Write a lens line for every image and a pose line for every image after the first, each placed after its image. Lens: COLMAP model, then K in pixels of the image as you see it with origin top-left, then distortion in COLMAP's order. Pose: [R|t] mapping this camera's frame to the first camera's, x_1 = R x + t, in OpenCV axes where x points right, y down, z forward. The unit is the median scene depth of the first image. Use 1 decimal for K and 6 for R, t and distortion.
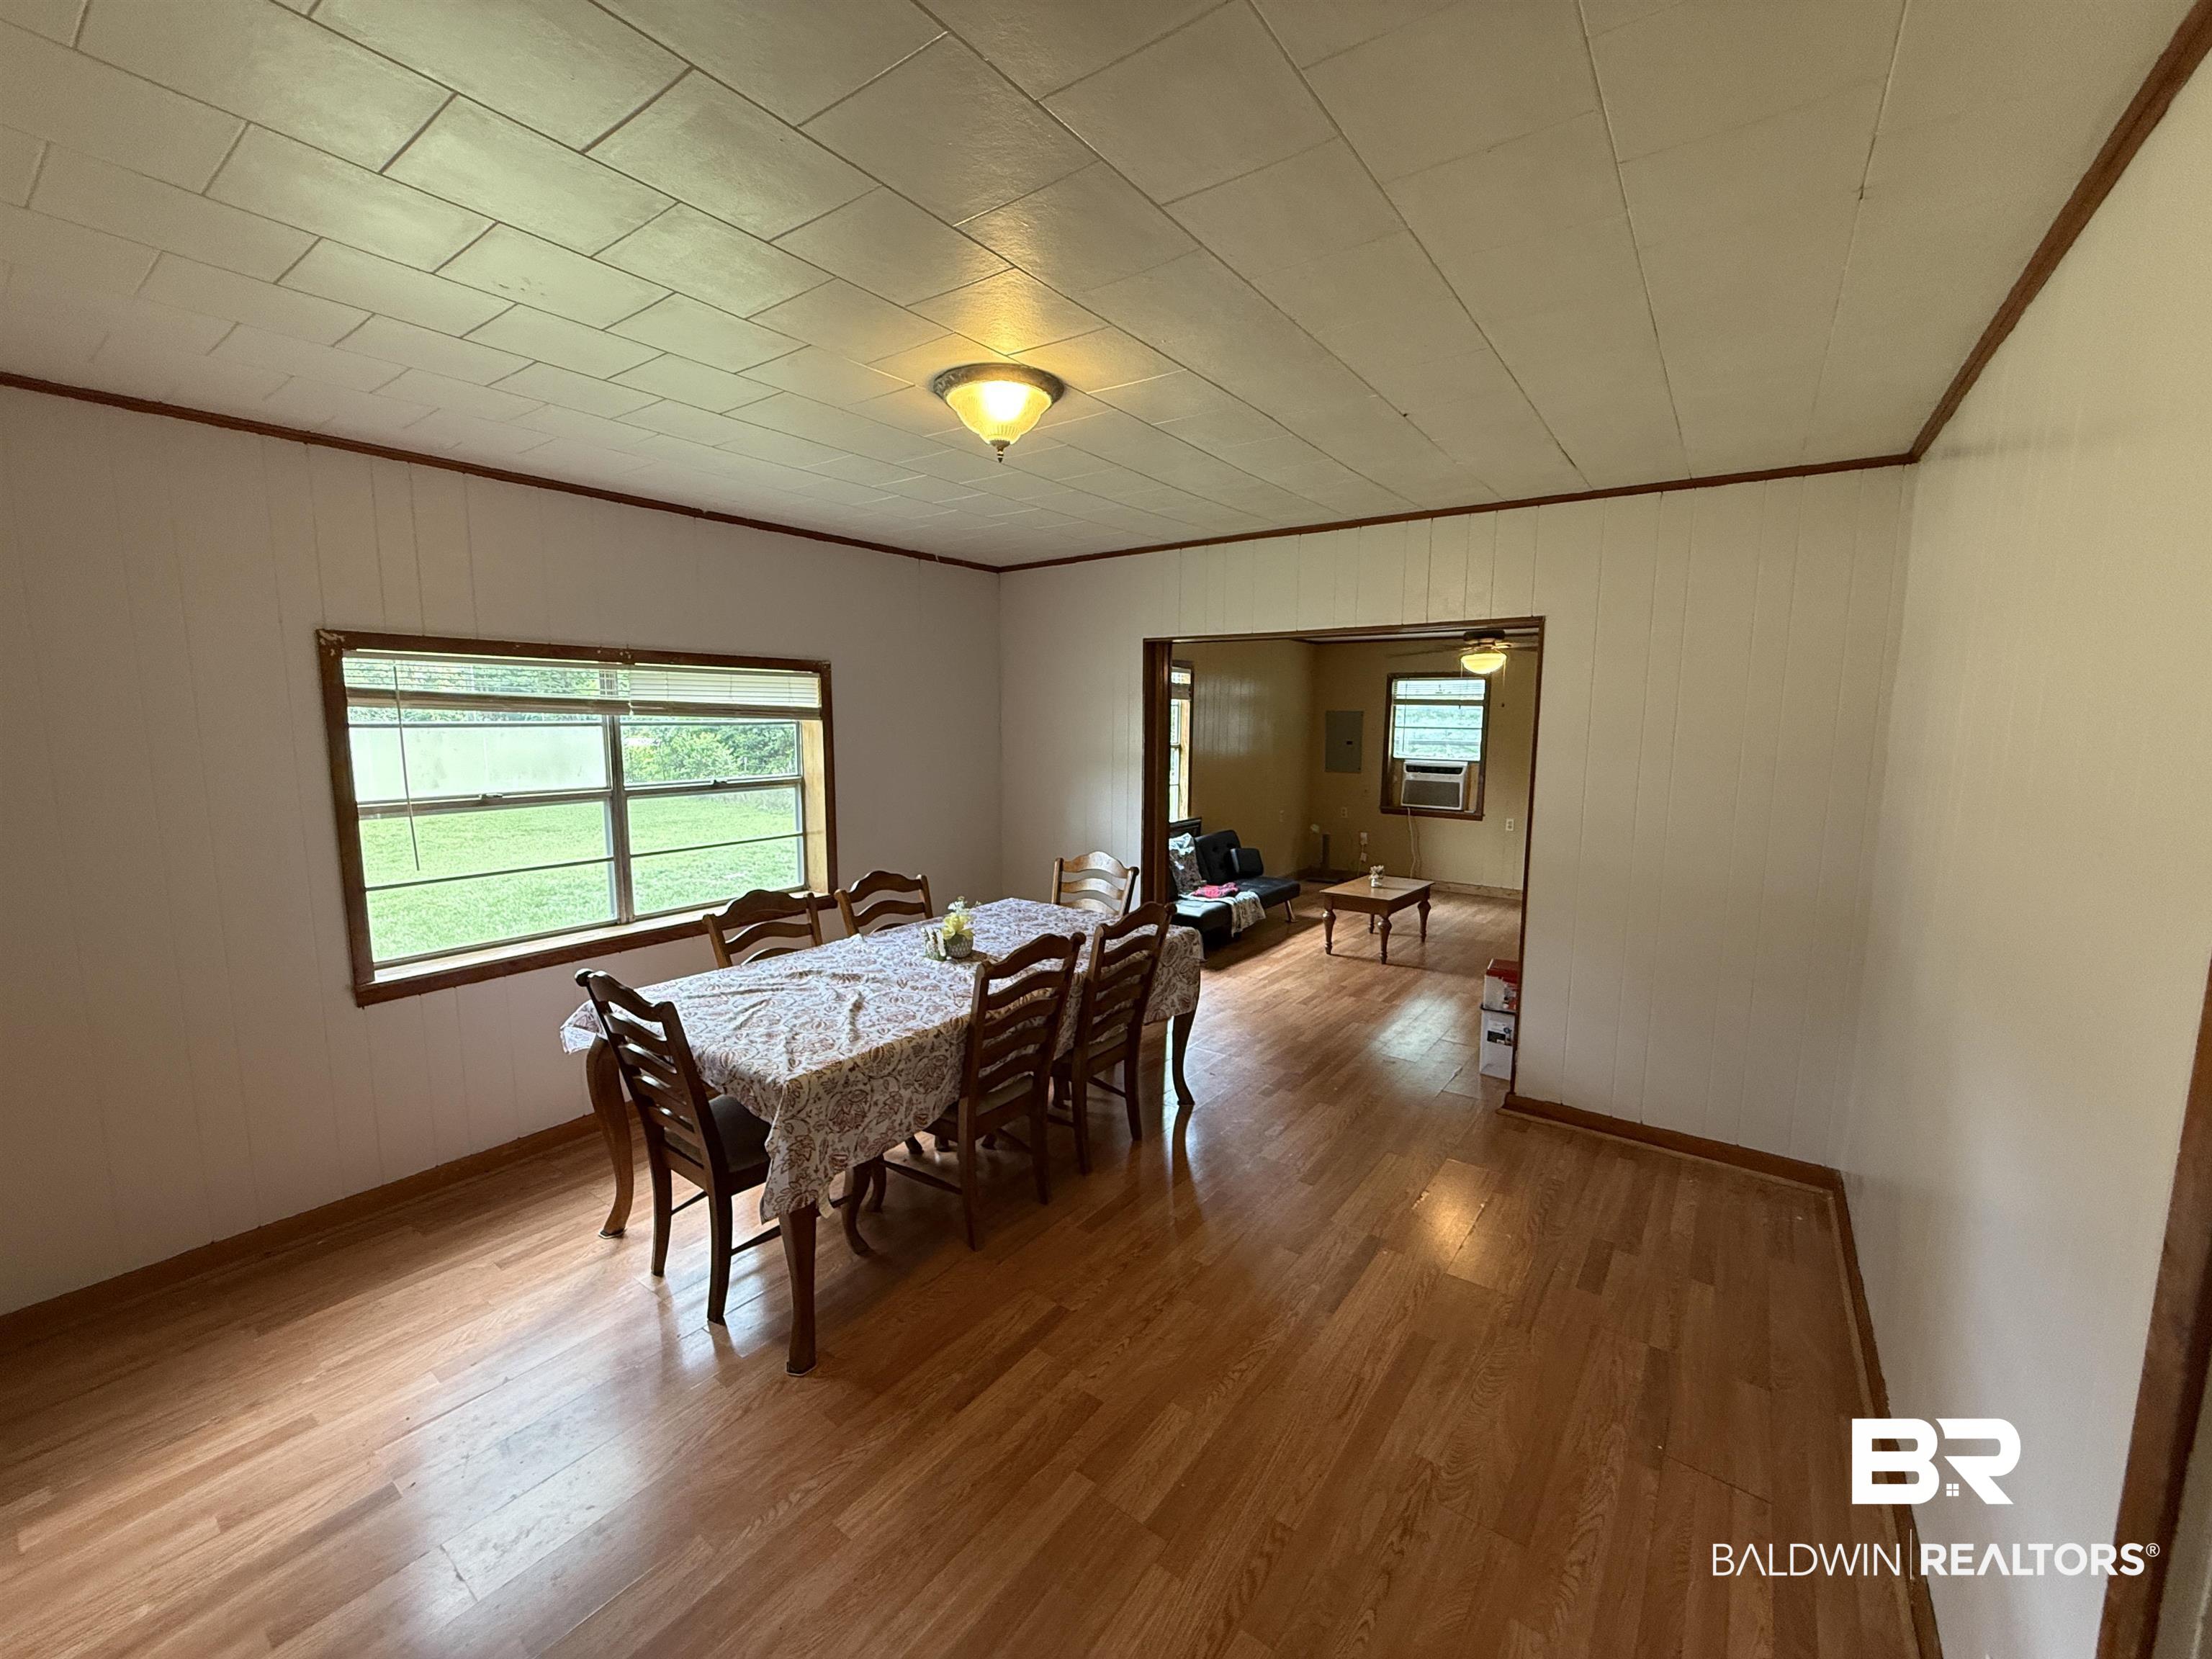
lens RADIAL K [[882.2, 0, 1101.2], [0, 882.2, 822.7], [0, 0, 1]] dist [-0.001054, -0.000232]
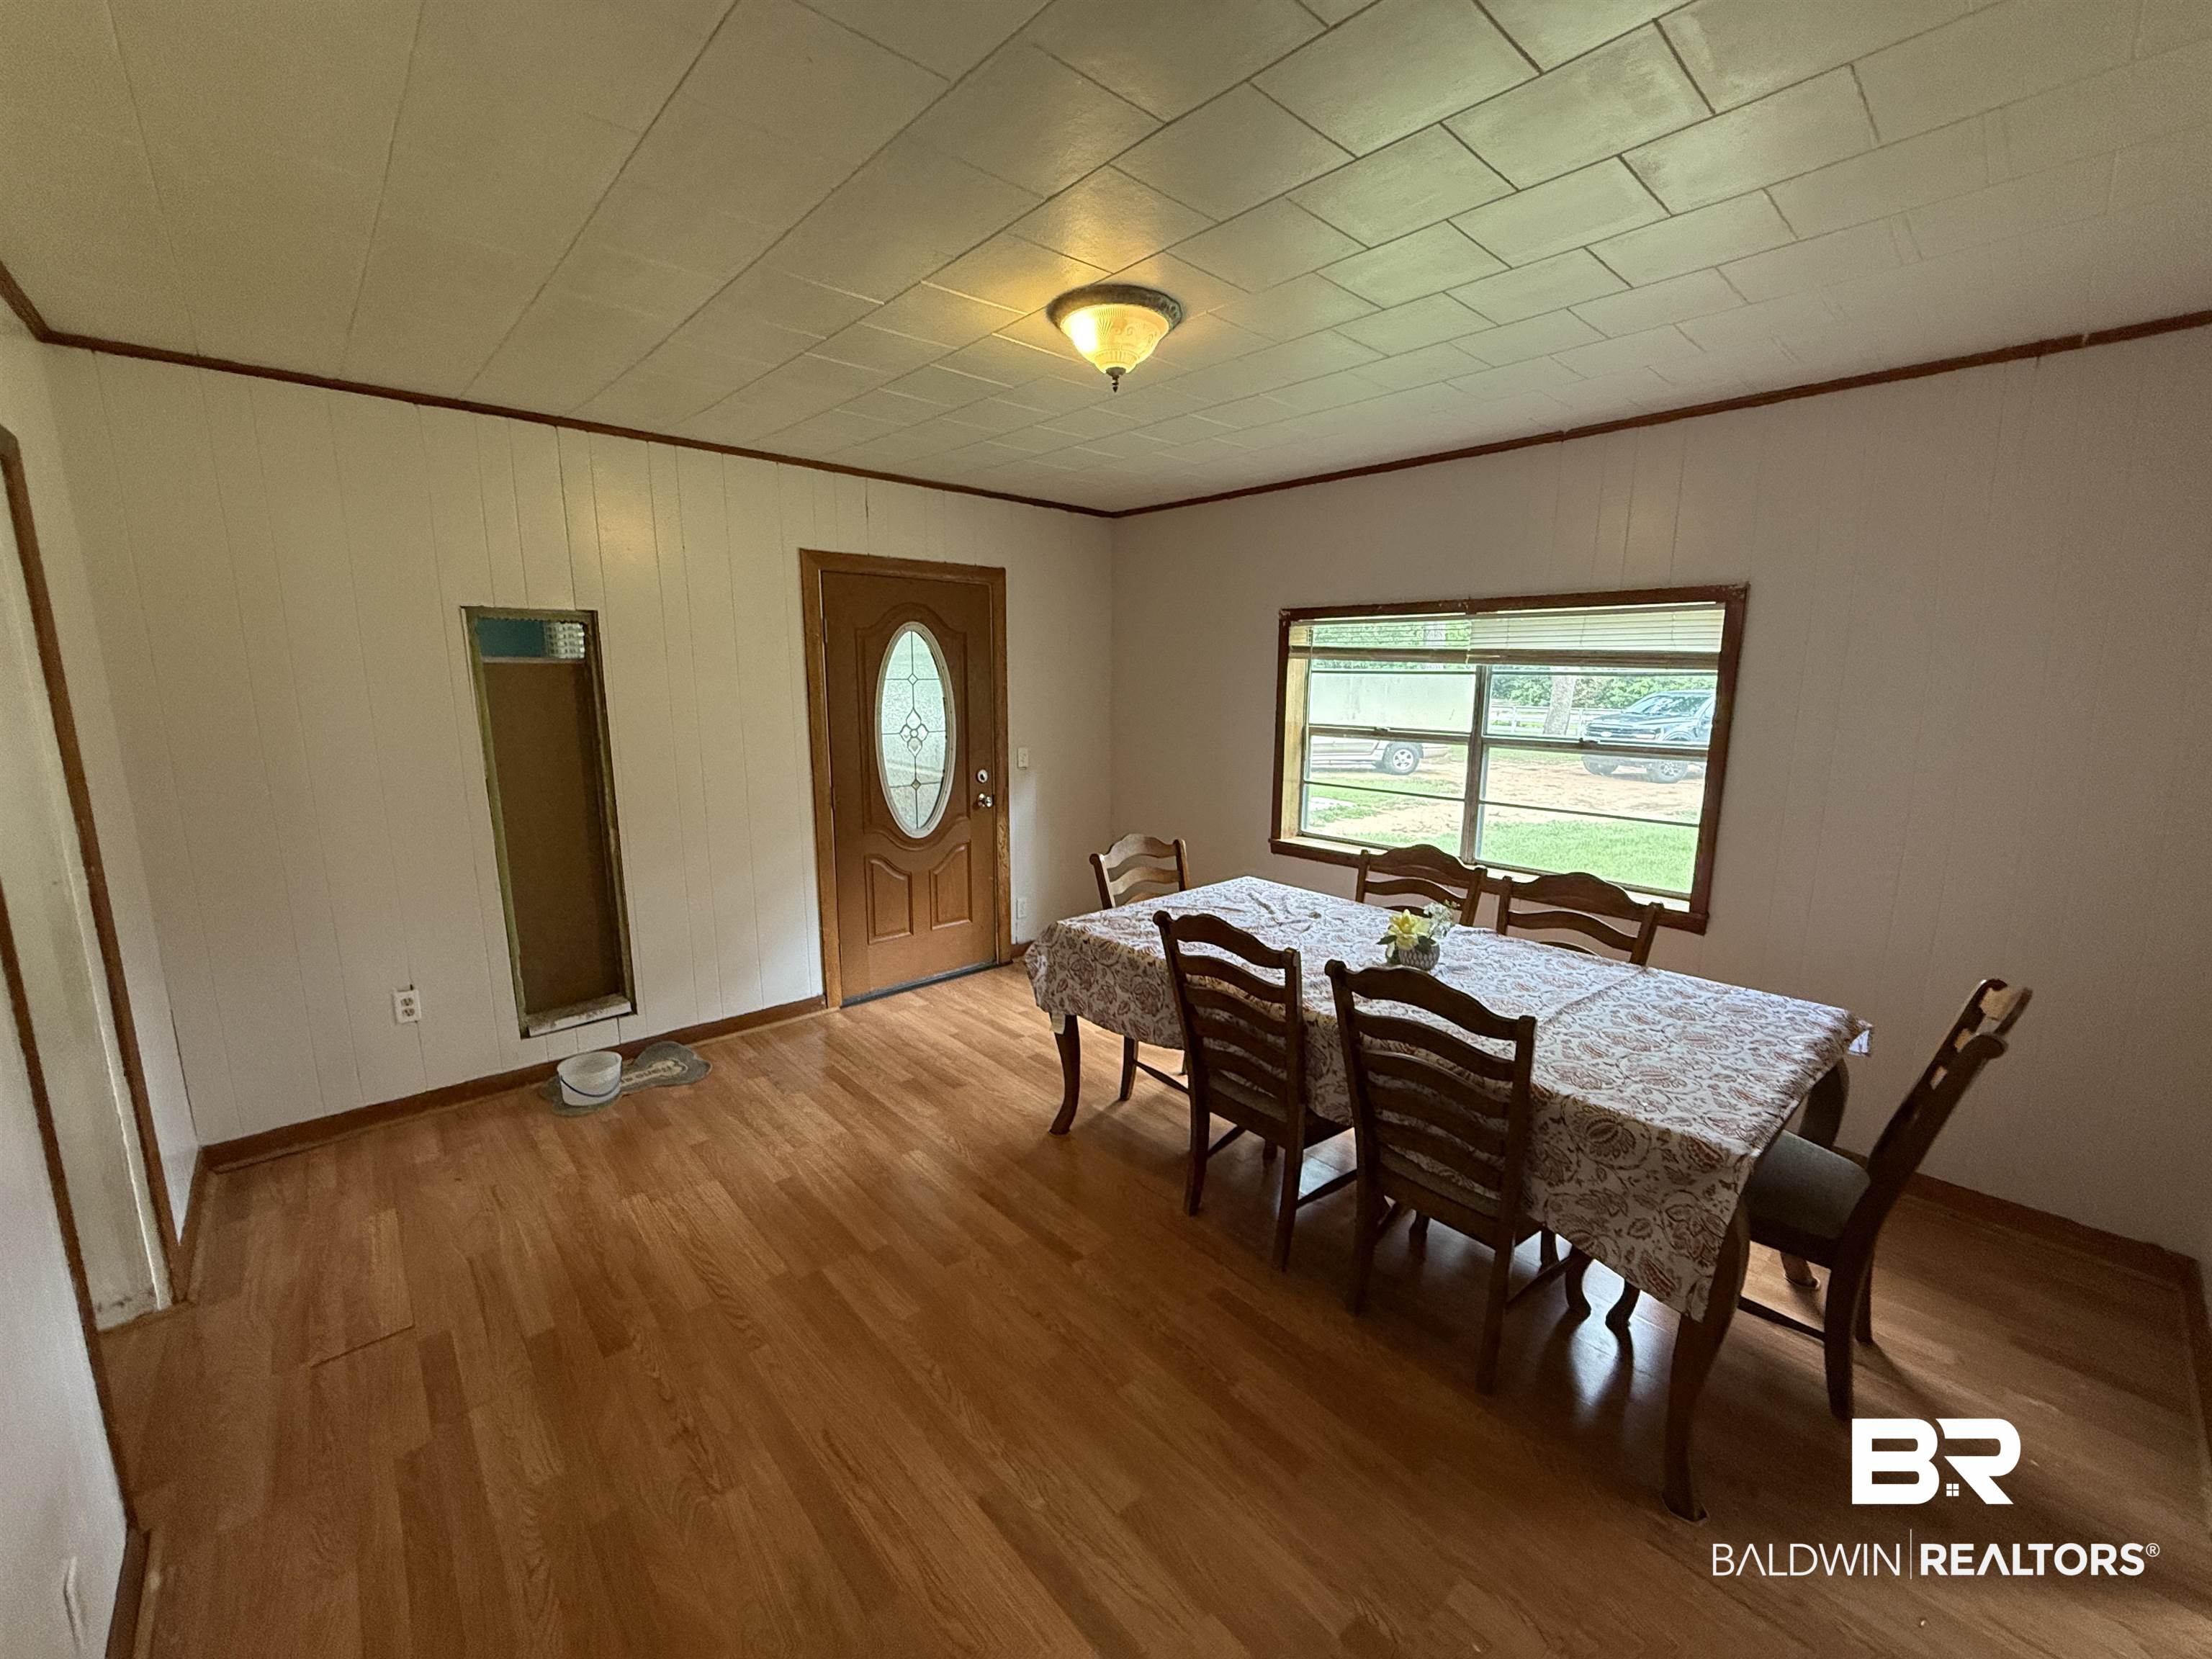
lens RADIAL K [[882.2, 0, 1107.6], [0, 882.2, 828.2], [0, 0, 1]] dist [-0.001054, -0.000232]
pose [[-0.196207, 0.166942, -0.966247, 0.842885], [-0.127505, 0.972691, 0.193947, -0.117089], [0.972237, 0.161255, -0.169563, 1.147658]]
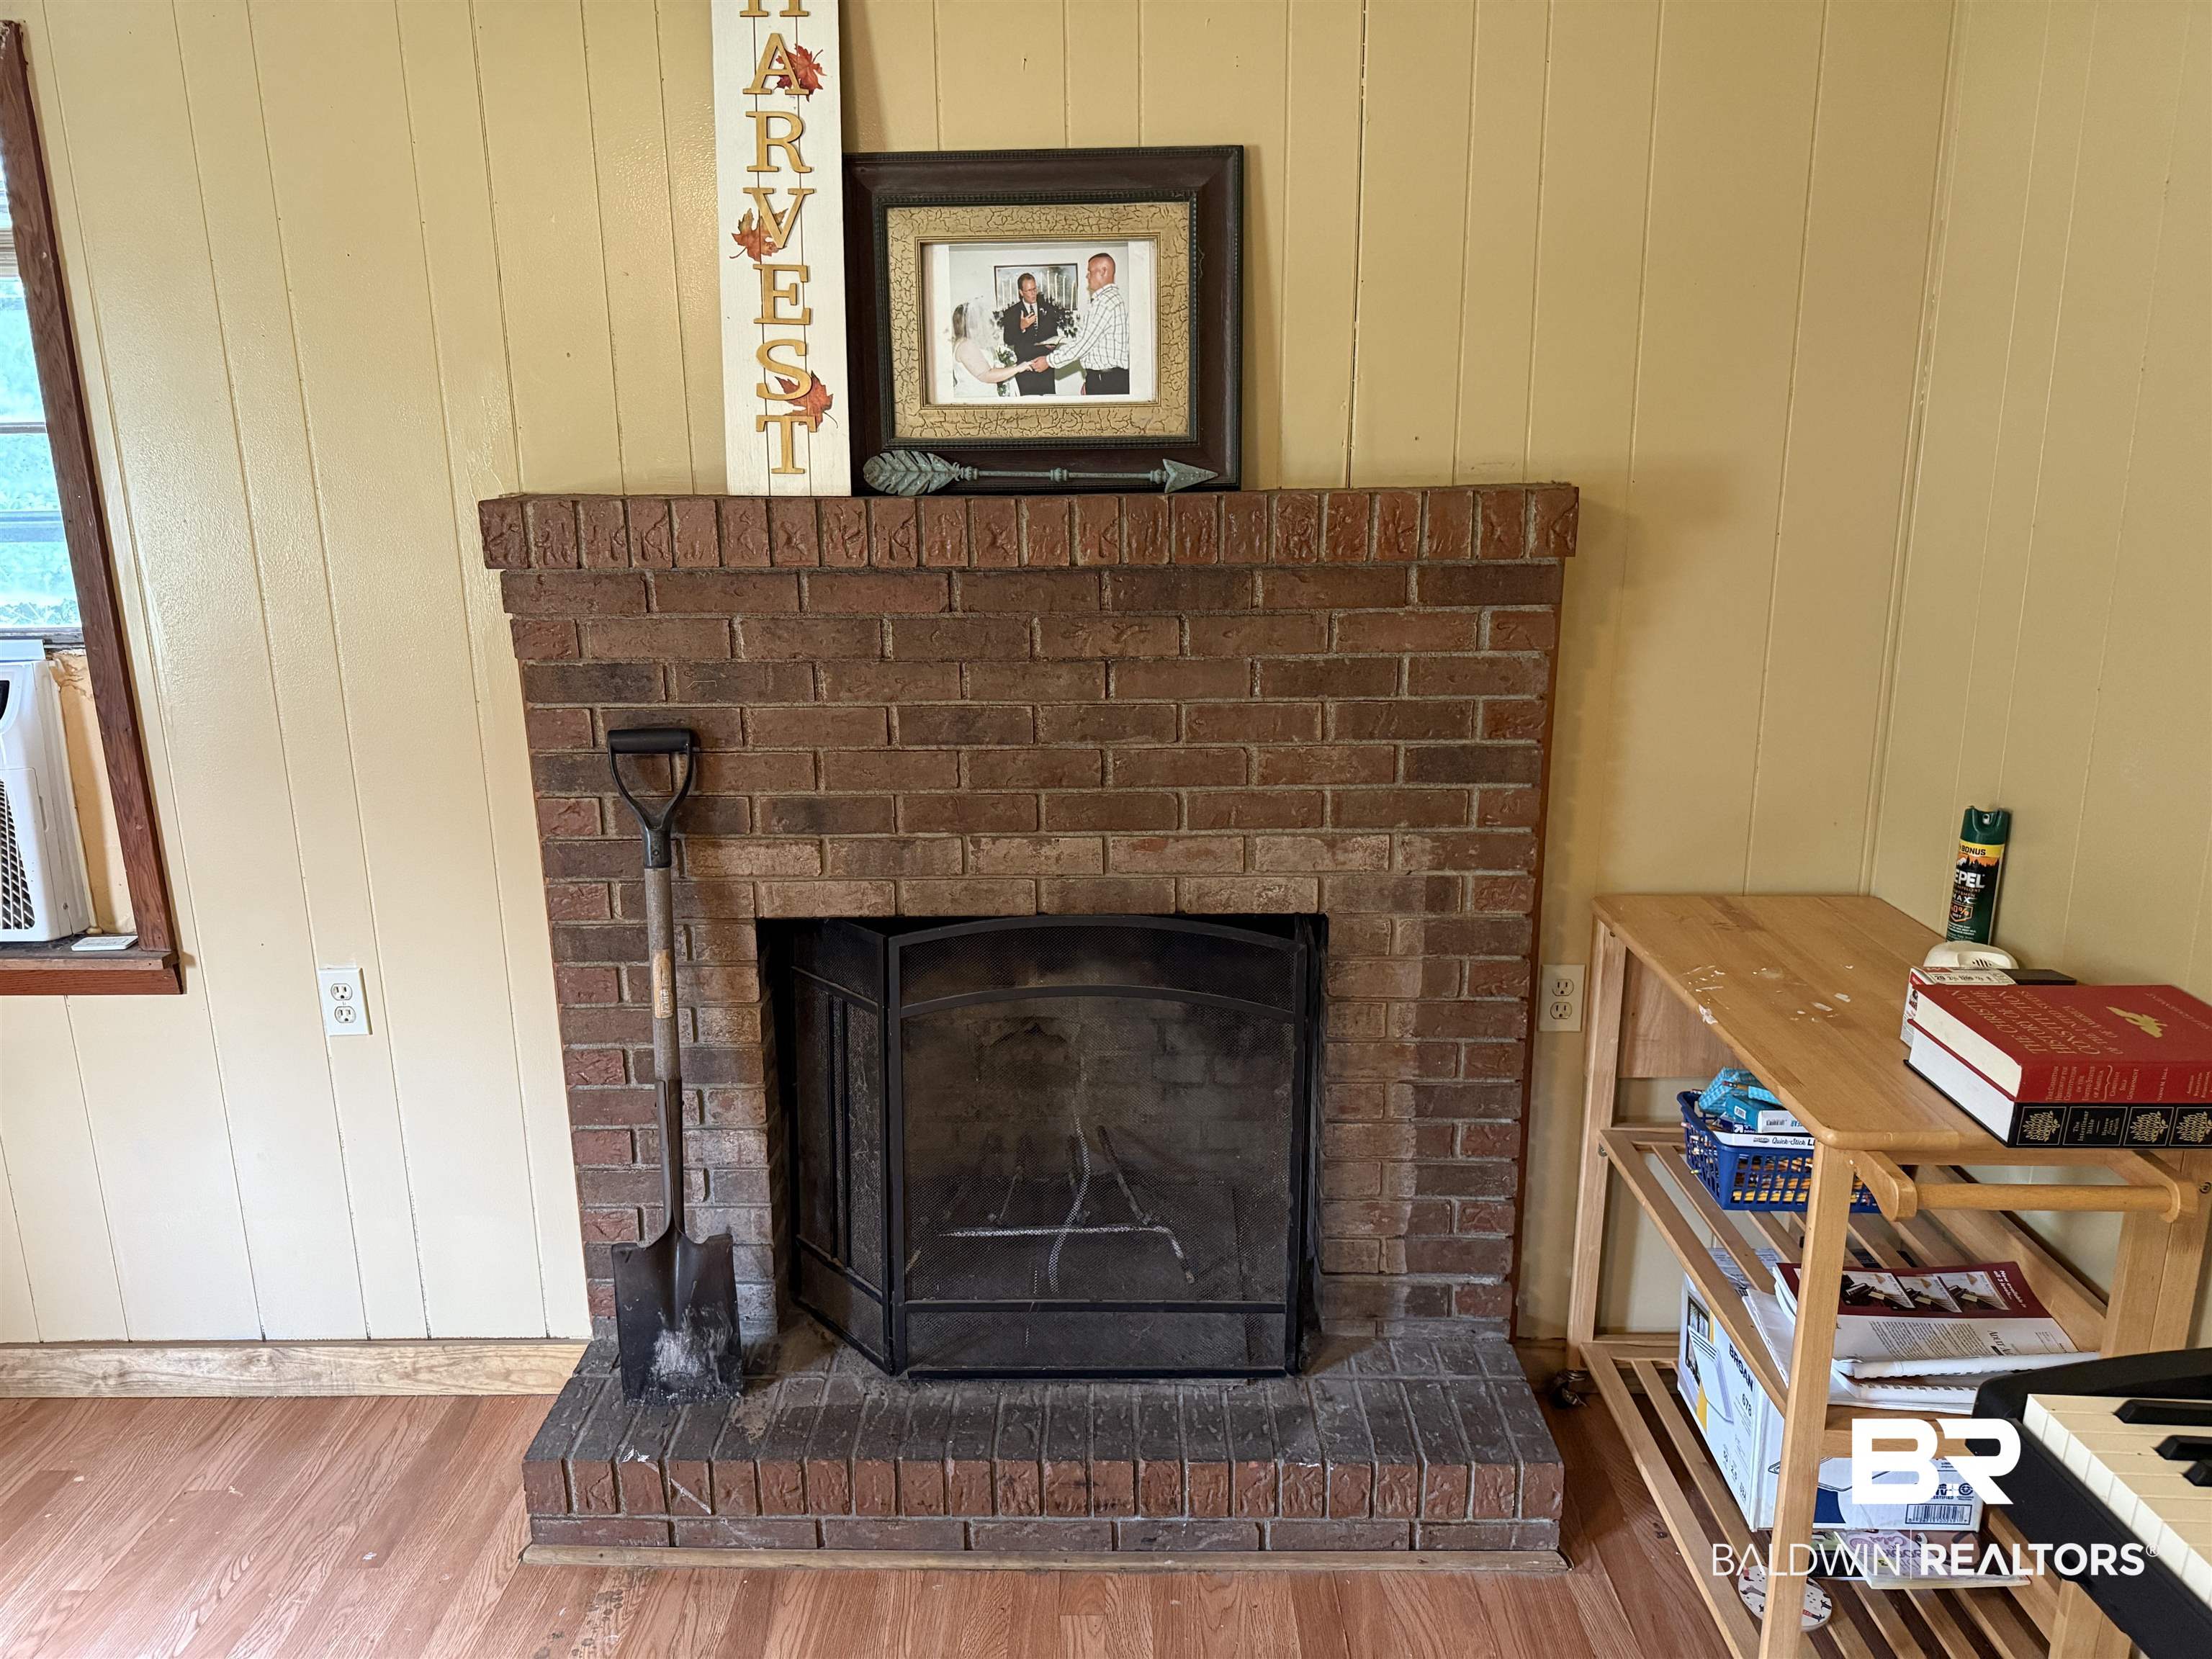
lens RADIAL K [[1561.2, 0, 1101.3], [0, 1561.2, 834.2], [0, 0, 1]] dist [0.047809, -0.018481]
pose [[0.812605, -0.165330, 0.558874, 0.055818], [0.095575, 0.983741, 0.152051, -0.008141], [-0.574925, -0.070143, 0.815194, 0.089455]]
